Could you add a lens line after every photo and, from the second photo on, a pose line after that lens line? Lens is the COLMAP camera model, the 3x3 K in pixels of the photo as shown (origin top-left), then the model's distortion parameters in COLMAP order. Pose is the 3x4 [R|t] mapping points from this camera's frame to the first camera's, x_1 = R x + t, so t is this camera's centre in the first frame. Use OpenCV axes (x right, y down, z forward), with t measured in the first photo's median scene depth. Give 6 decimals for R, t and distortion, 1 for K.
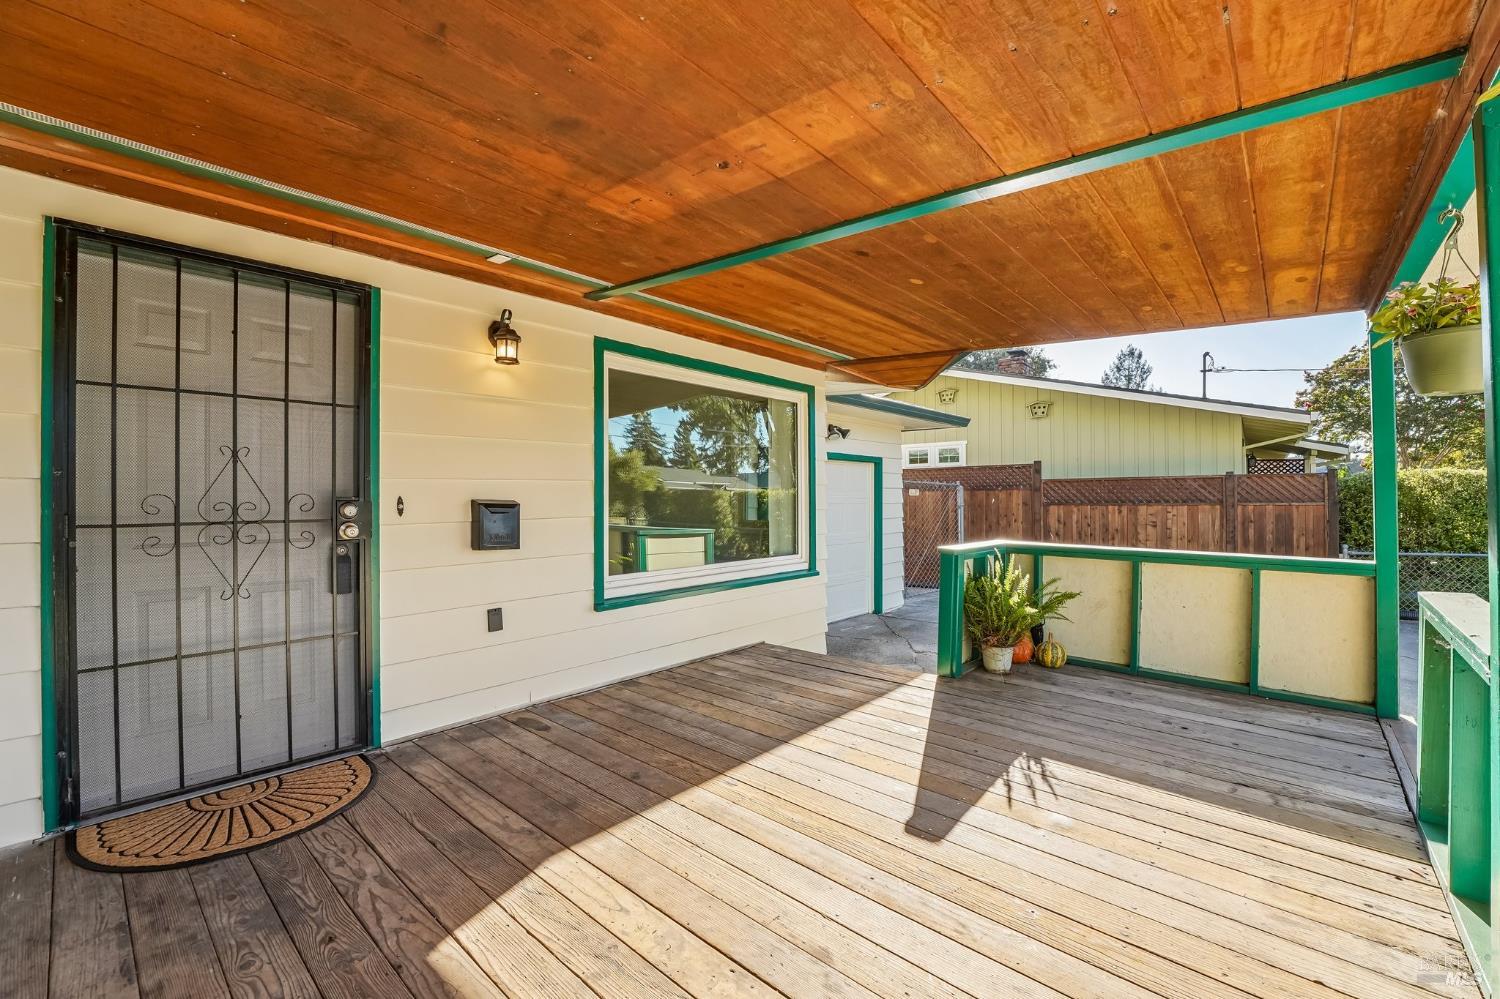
lens RADIAL K [[615.2, 0, 742.9], [0, 615.2, 495.2], [0, 0, 1]] dist [-0.016941, 0.001045]
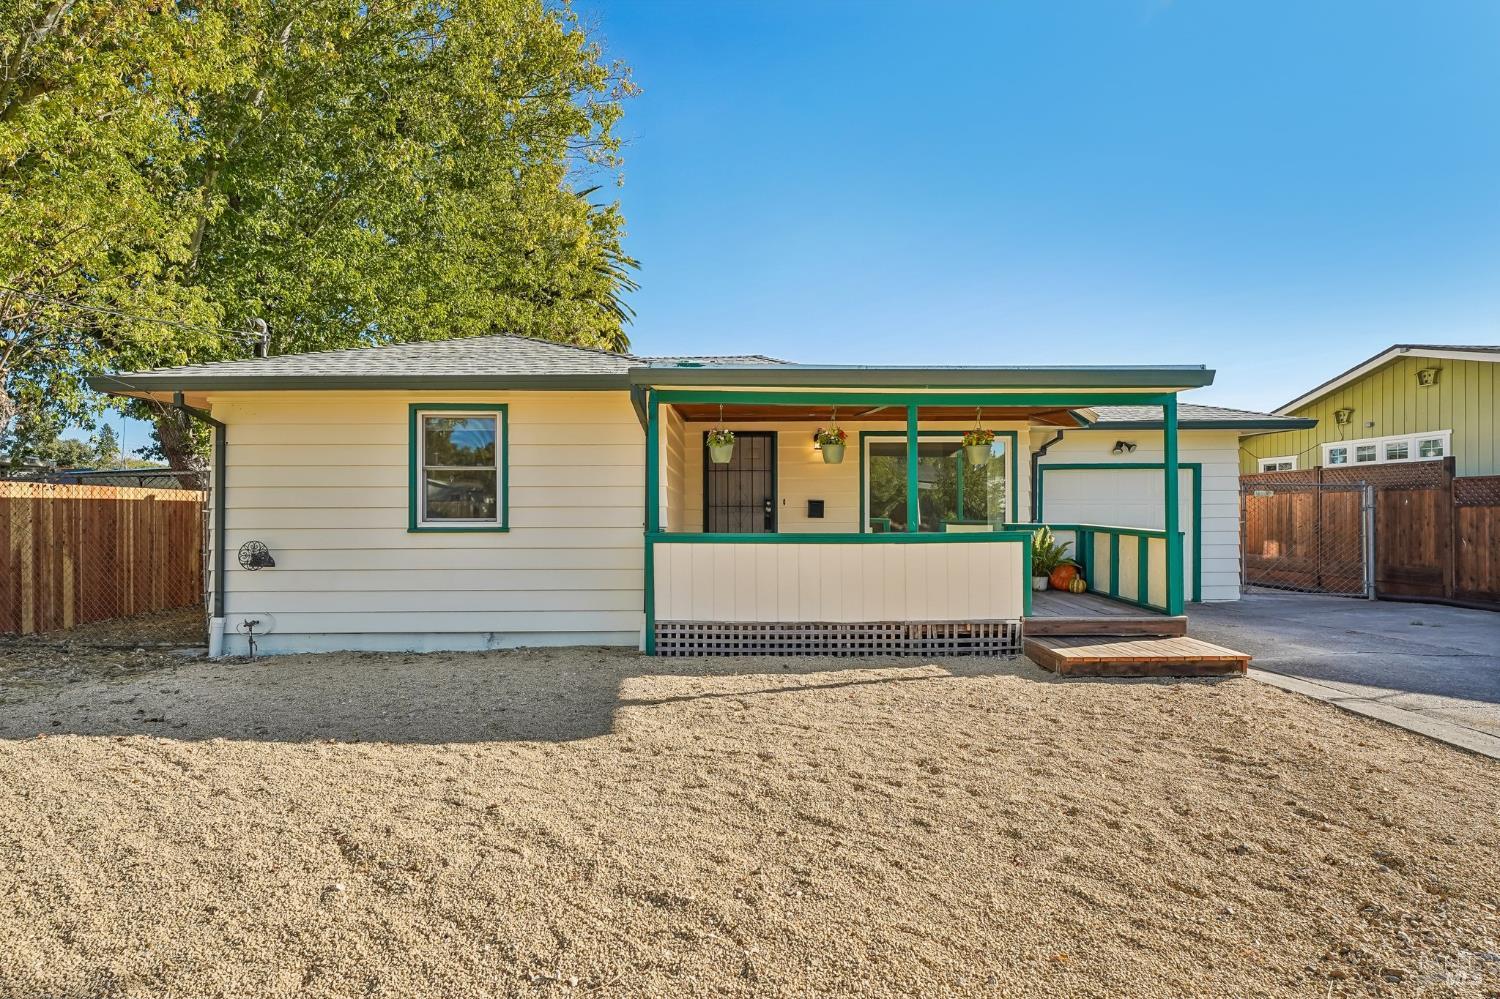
lens RADIAL K [[804.8, 0, 750.1], [0, 804.8, 505.5], [0, 0, 1]] dist [-0.001246, -0.002208]
pose [[0.693568, -0.001040, -0.720390, 0.694085], [0.004669, 0.999984, 0.003052, 0.007289], [0.720376, -0.005480, 0.693562, -0.594554]]
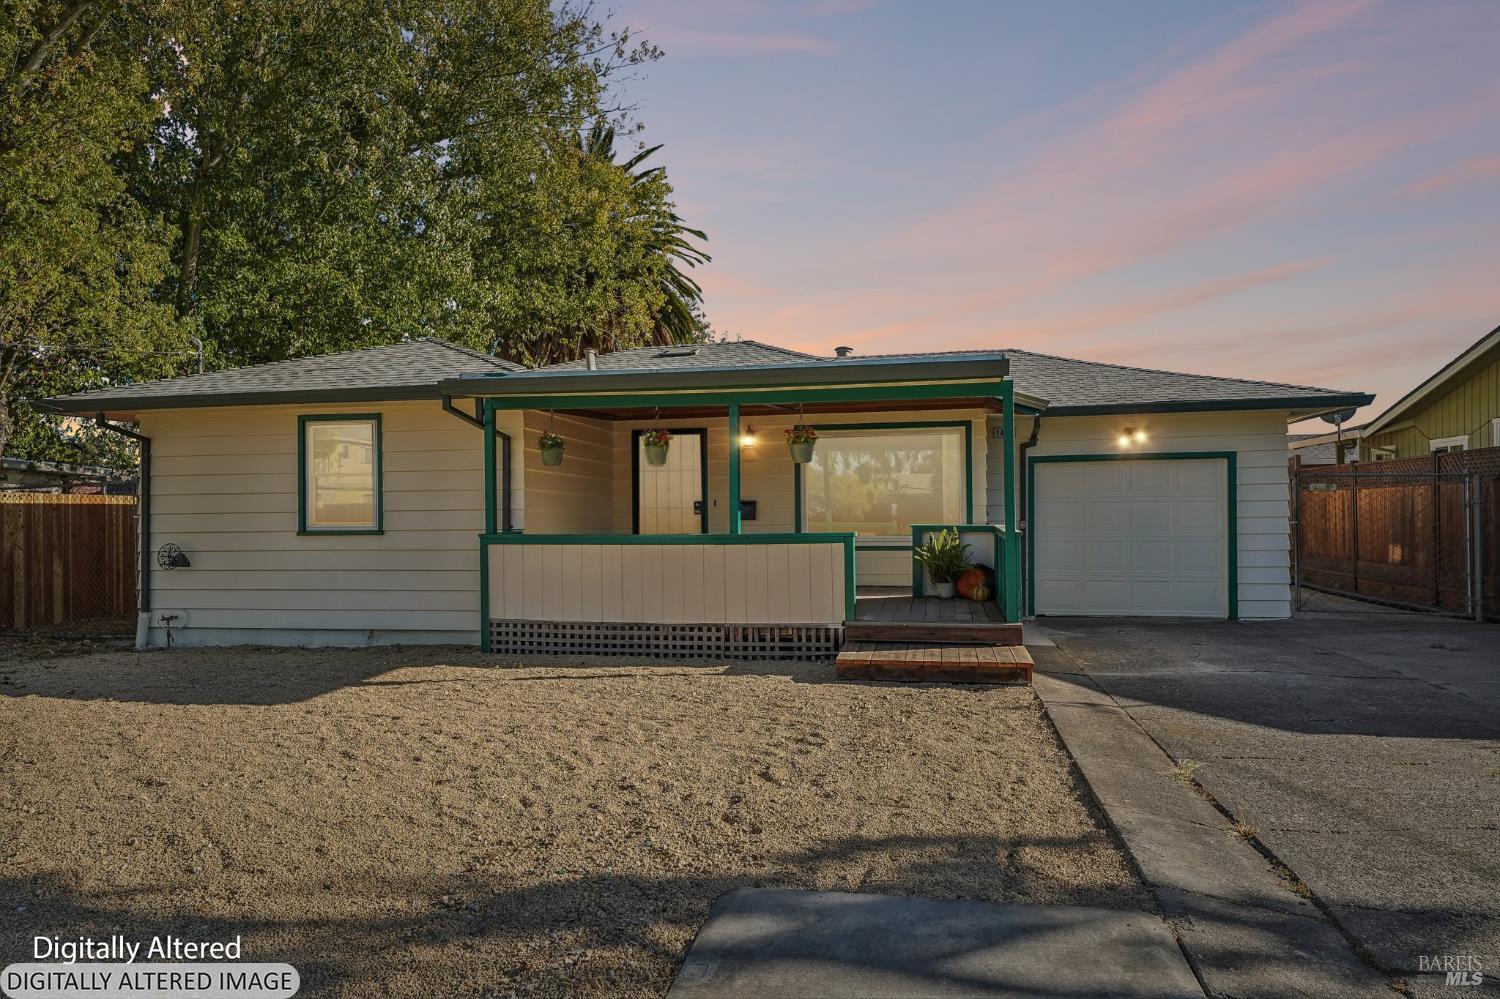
lens RADIAL K [[1006.6, 0, 748.9], [0, 1006.6, 503.8], [0, 0, 1]] dist [0.026689, 0.003630]
pose [[0.519359, -0.008435, -0.854515, 1.117848], [0.014031, 0.999901, -0.001342, 0.009426], [0.854441, -0.011293, 0.519426, -0.408166]]
